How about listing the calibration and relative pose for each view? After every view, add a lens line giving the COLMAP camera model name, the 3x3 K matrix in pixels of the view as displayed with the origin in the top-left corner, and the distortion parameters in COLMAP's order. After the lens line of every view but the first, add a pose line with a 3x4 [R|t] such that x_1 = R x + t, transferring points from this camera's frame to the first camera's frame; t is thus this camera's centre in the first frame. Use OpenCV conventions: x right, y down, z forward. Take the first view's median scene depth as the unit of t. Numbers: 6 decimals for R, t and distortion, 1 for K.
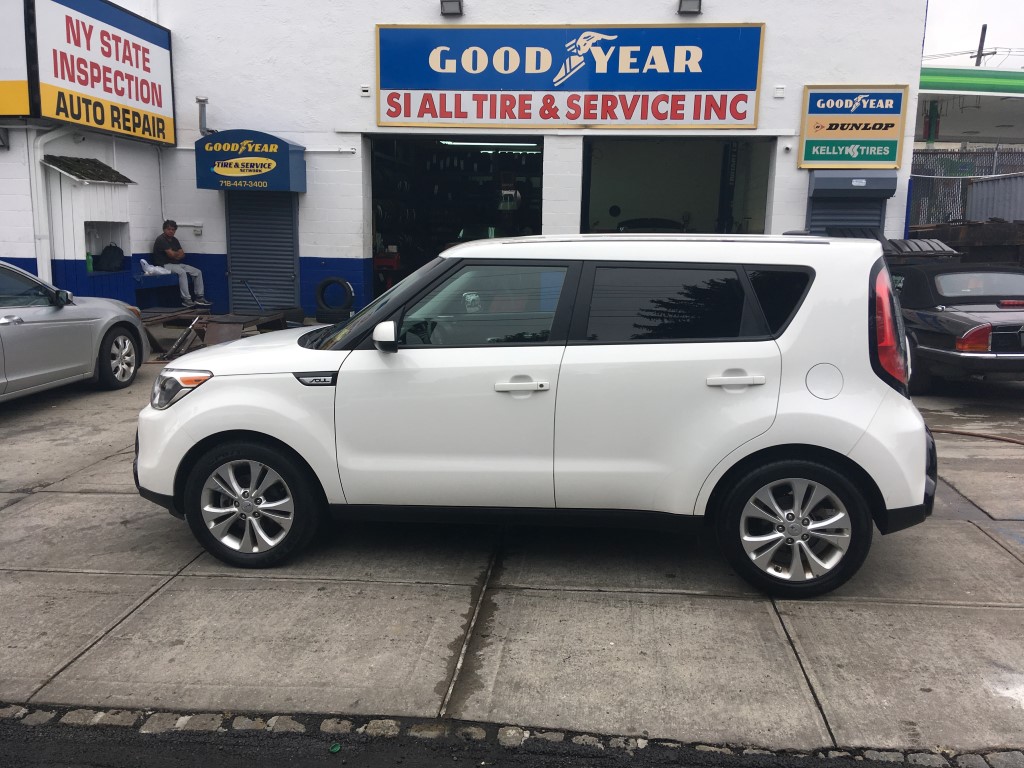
lens RADIAL K [[864.2, 0, 505.8], [0, 864.2, 389.7], [0, 0, 1]] dist [0.112409, -0.173868]
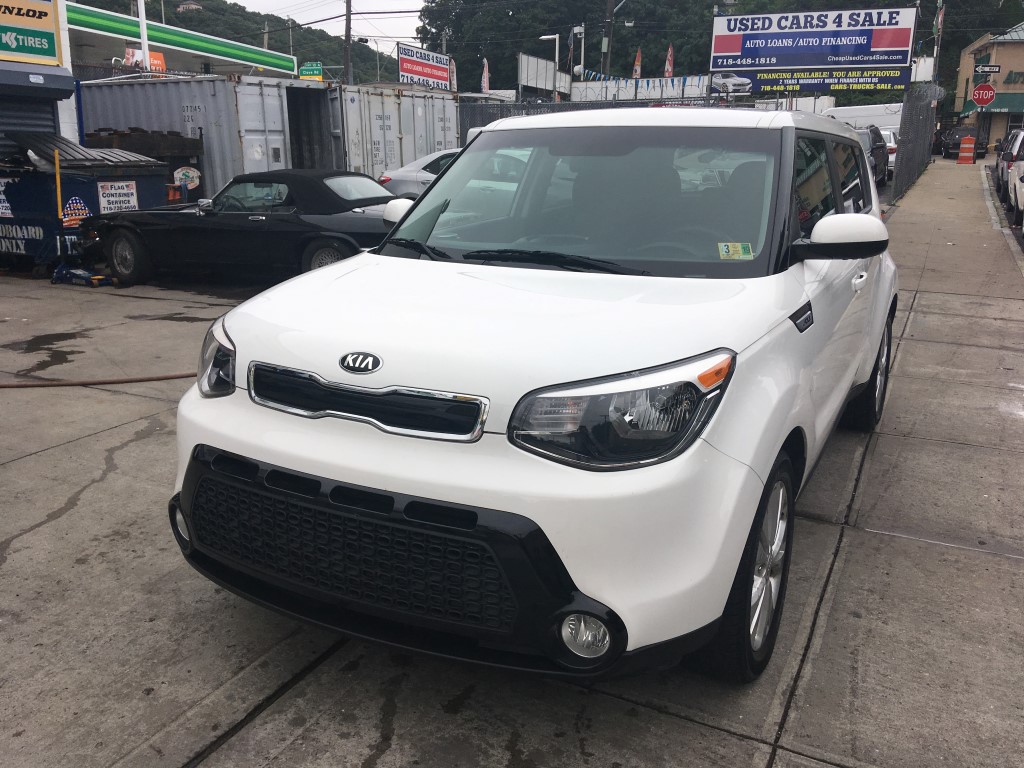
lens RADIAL K [[864.2, 0, 510.2], [0, 864.2, 383.2], [0, 0, 1]] dist [0.112409, -0.173868]
pose [[0.346665, -0.236196, 0.907764, -0.284583], [0.167793, 0.967782, 0.187734, -0.039123], [-0.922859, 0.087236, 0.375128, 0.312651]]
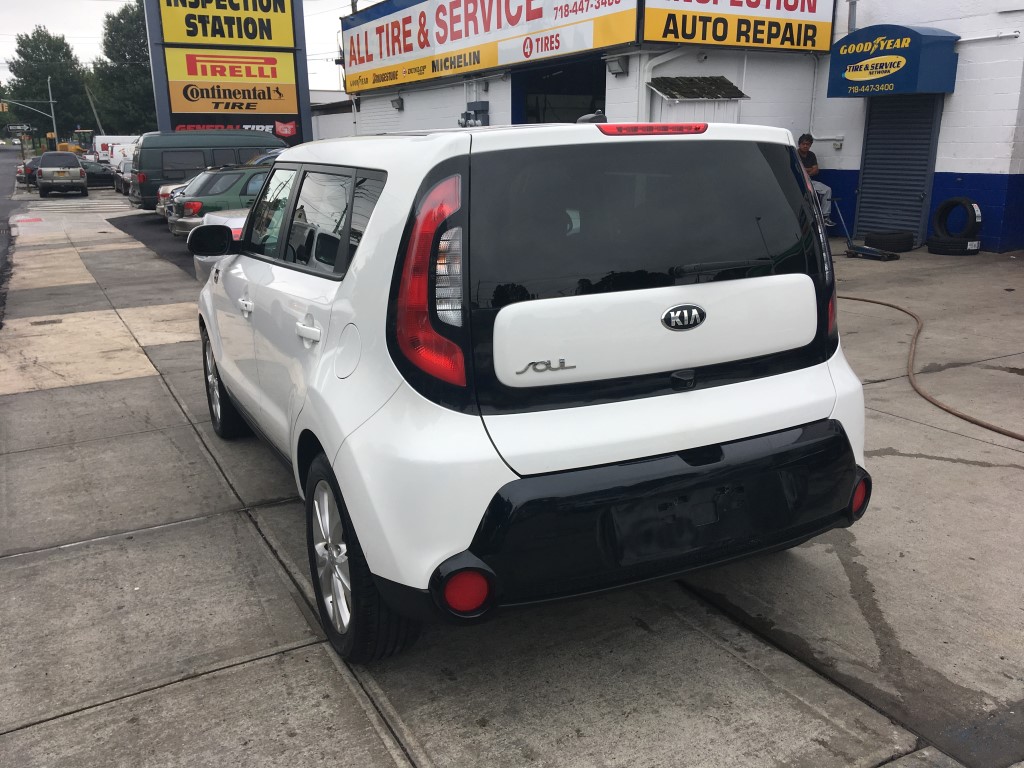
lens RADIAL K [[864.2, 0, 511.0], [0, 864.2, 380.9], [0, 0, 1]] dist [0.112409, -0.173868]
pose [[0.563102, 0.194316, -0.803217, 0.289195], [-0.131709, 0.980641, 0.144903, -0.029592], [0.815824, 0.024195, 0.577794, 0.218438]]
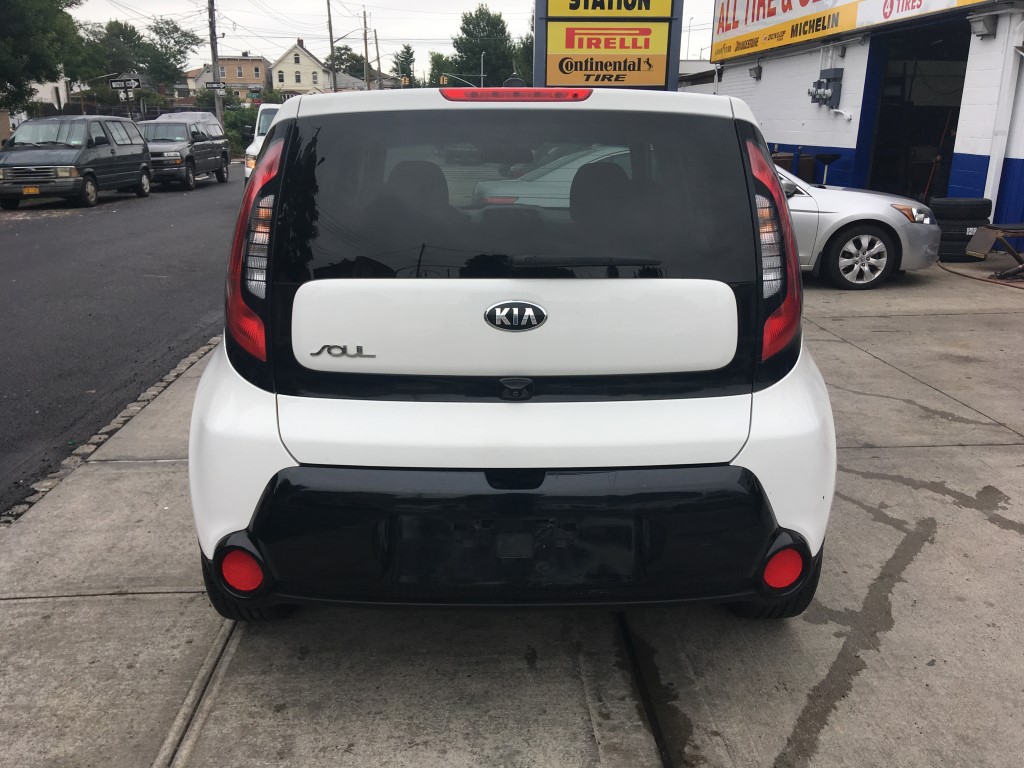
lens RADIAL K [[864.2, 0, 512.7], [0, 864.2, 386.4], [0, 0, 1]] dist [0.112409, -0.173868]
pose [[0.157272, 0.275469, -0.948358, 0.312403], [-0.184538, 0.951591, 0.245805, -0.047774], [0.970160, 0.136350, 0.200493, 0.325910]]
